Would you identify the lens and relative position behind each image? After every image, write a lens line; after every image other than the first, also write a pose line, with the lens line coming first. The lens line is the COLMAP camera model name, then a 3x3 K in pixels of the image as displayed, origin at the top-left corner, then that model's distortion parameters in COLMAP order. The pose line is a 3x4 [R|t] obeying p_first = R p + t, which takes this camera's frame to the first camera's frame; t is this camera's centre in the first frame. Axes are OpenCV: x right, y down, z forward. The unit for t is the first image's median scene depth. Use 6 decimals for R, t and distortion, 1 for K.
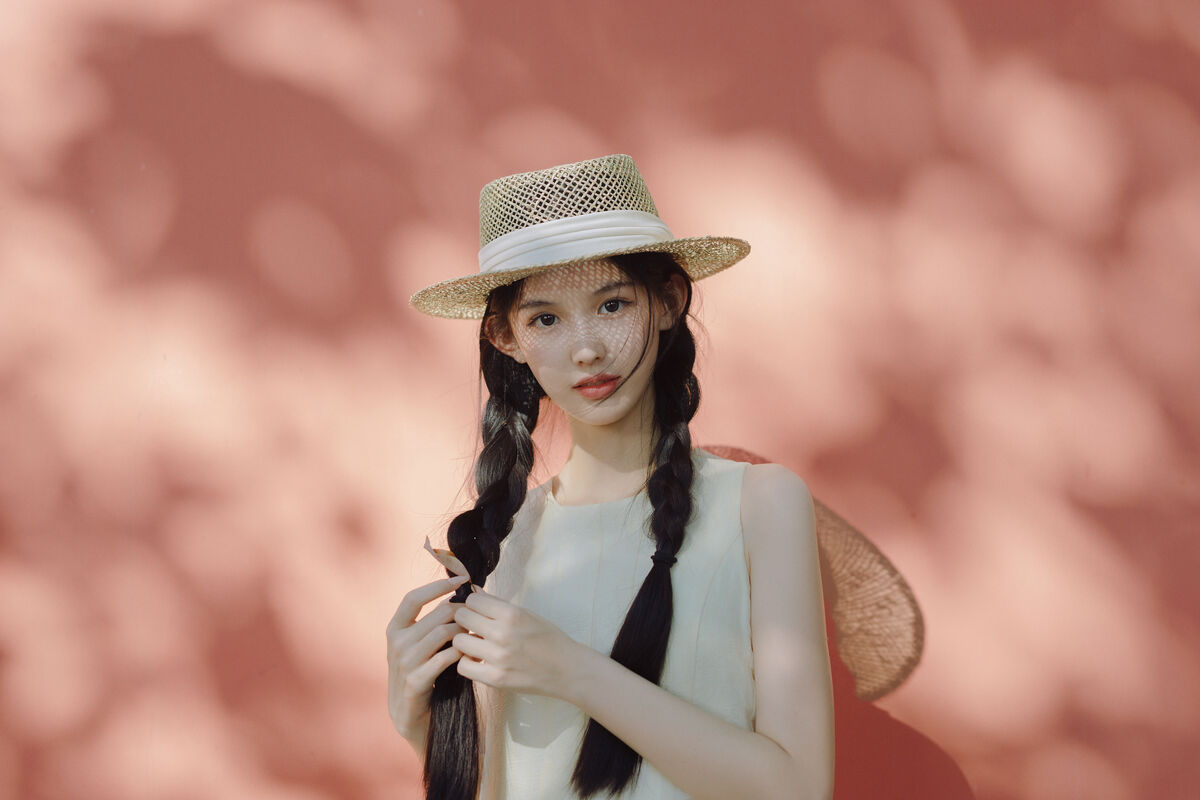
lens RADIAL K [[1590.5, 0, 629.7], [0, 1590.5, 402.3], [0, 0, 1]] dist [0.189623, 0.002353]
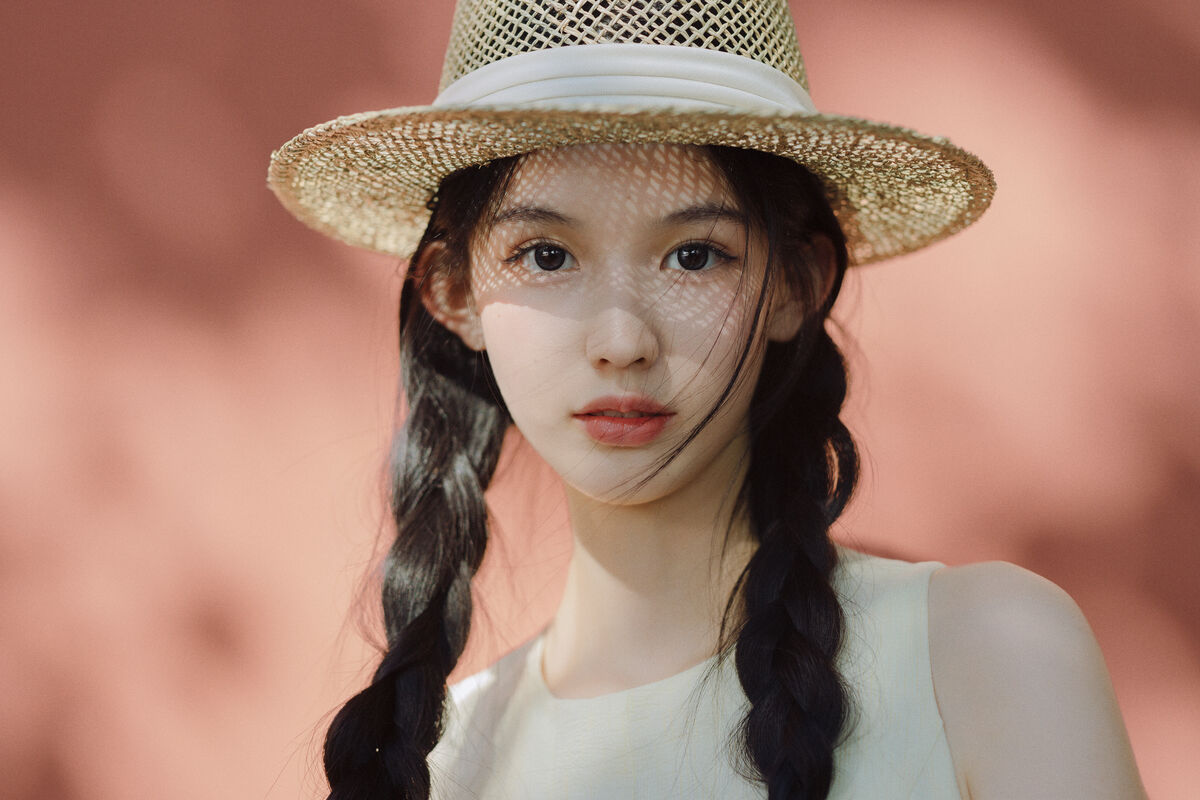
lens RADIAL K [[1643.2, 0, 601.8], [0, 1643.2, 347.4], [0, 0, 1]] dist [-0.088122, -0.000121]
pose [[0.979385, 0.201442, 0.015065, -0.038935], [-0.199010, 0.974972, -0.099124, 0.016763], [-0.034656, 0.094083, 0.994961, 0.538075]]
